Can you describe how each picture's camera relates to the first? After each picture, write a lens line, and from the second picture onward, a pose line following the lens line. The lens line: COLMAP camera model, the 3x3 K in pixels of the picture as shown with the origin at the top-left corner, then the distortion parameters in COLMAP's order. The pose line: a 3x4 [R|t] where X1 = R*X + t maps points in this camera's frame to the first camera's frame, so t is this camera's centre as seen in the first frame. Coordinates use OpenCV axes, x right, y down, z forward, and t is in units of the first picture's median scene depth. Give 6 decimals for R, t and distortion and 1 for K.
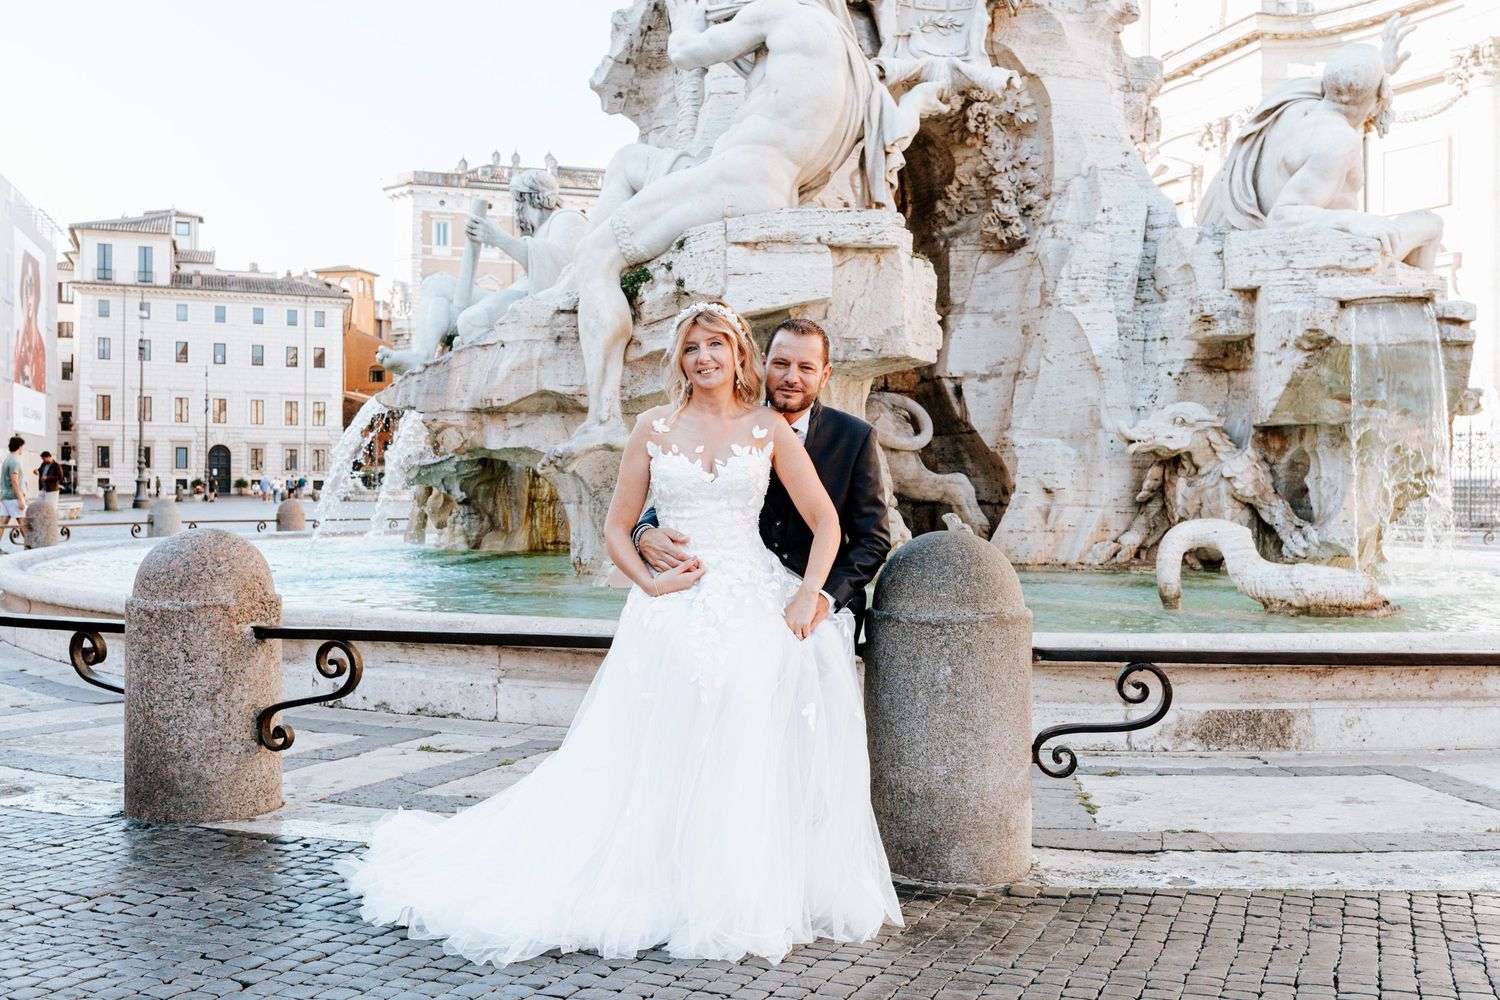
lens RADIAL K [[1429.4, 0, 761.3], [0, 1429.4, 501.8], [0, 0, 1]] dist [0.000371, 0.000000]
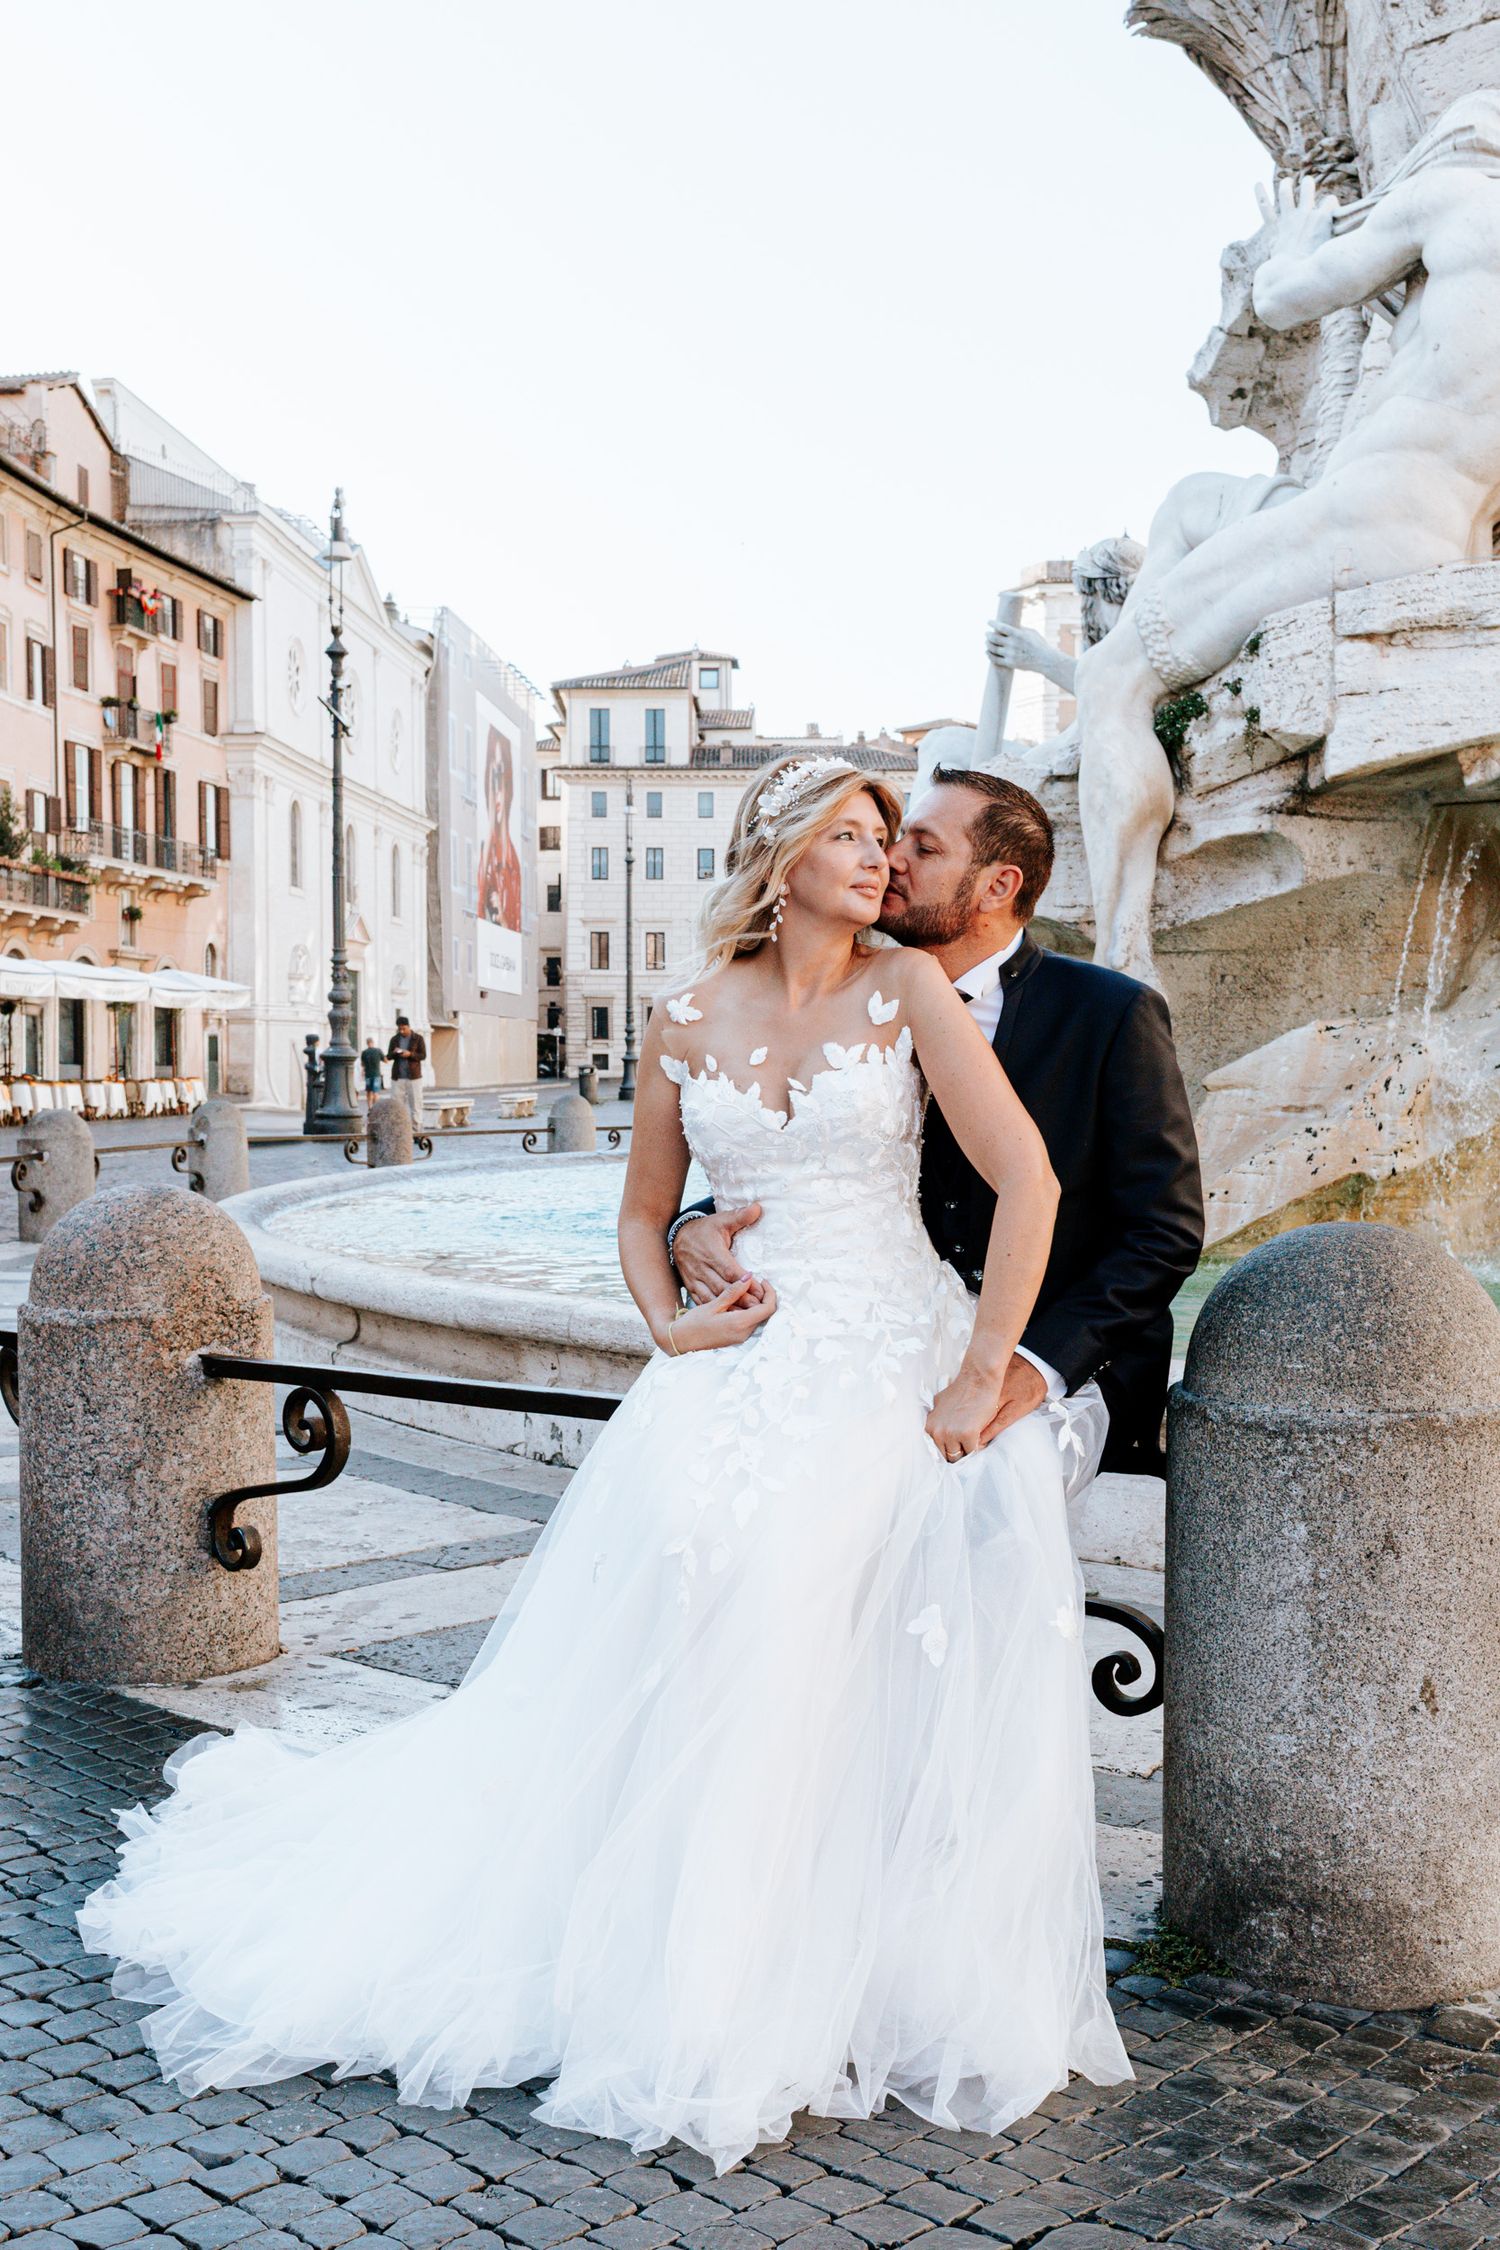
lens RADIAL K [[2293.9, 0, 760.9], [0, 2293.9, 1170.0], [0, 0, 1]] dist [-0.000621, 0.000000]
pose [[0.934676, 0.009076, -0.355384, 0.079336], [0.003904, 0.999352, 0.035790, -0.008793], [0.355479, -0.034840, 0.934035, 0.087133]]
